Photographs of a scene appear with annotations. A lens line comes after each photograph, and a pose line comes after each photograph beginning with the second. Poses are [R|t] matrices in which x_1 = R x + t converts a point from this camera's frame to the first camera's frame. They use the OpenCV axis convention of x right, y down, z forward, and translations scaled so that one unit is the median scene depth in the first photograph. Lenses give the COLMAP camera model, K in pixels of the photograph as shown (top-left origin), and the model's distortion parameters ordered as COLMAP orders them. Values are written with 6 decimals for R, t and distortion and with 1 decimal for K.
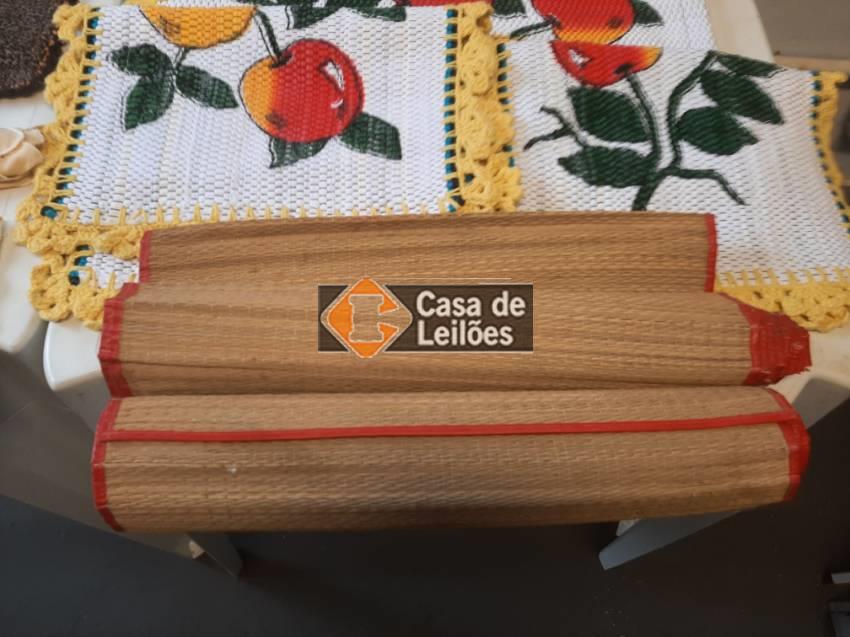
lens RADIAL K [[664.2, 0, 429.1], [0, 664.2, 323.0], [0, 0, 1]] dist [0.086482, -0.169247]
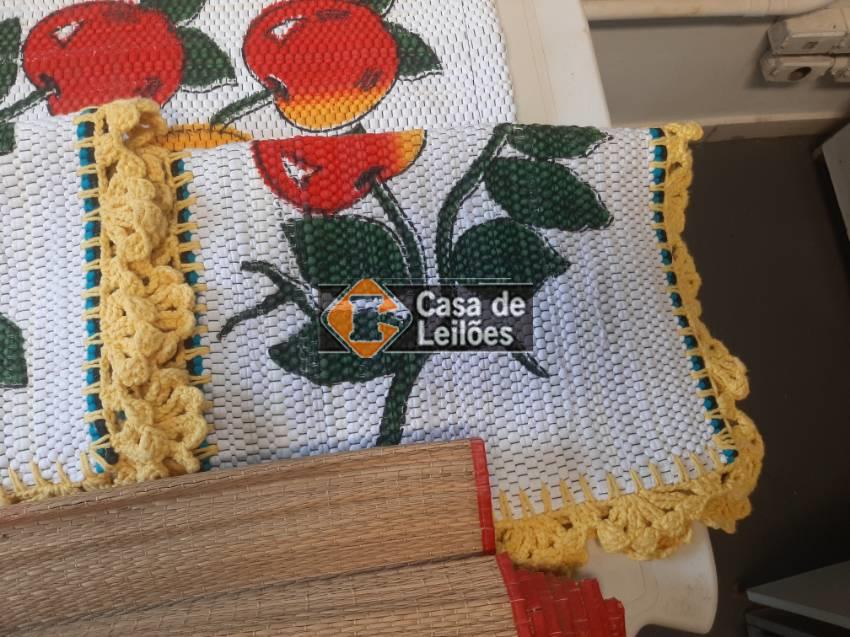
lens RADIAL K [[668.9, 0, 424.9], [0, 668.9, 314.3], [0, 0, 1]] dist [0.048998, -0.117731]
pose [[0.992394, -0.116948, 0.038447, 0.315028], [0.108734, 0.979134, 0.171676, -0.365269], [-0.057722, -0.166190, 0.984403, 0.319167]]
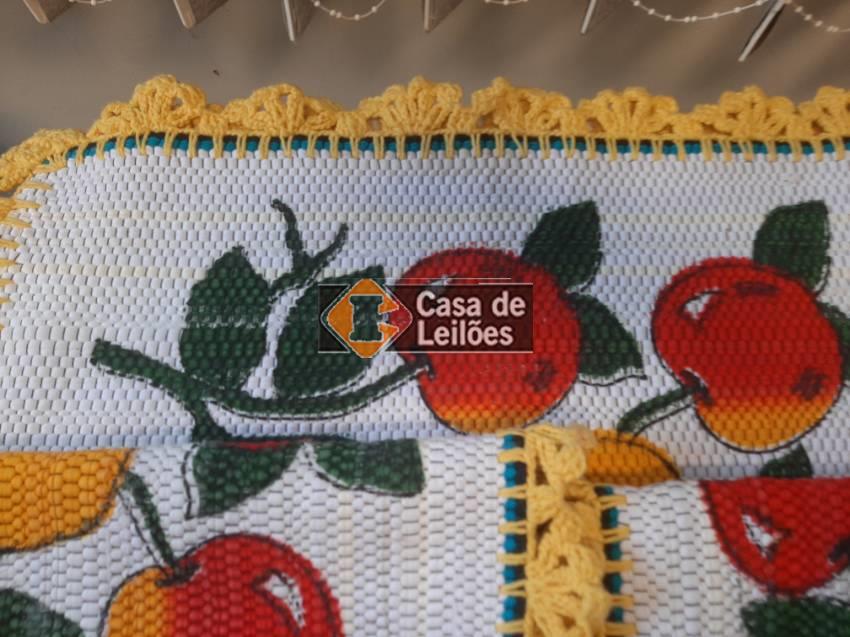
lens RADIAL K [[664.2, 0, 429.1], [0, 664.2, 323.0], [0, 0, 1]] dist [0.086482, -0.169247]
pose [[0.999653, -0.011925, -0.023488, -0.016873], [0.014672, 0.992607, 0.120486, -0.636821], [0.021878, -0.120789, 0.992437, 0.522808]]
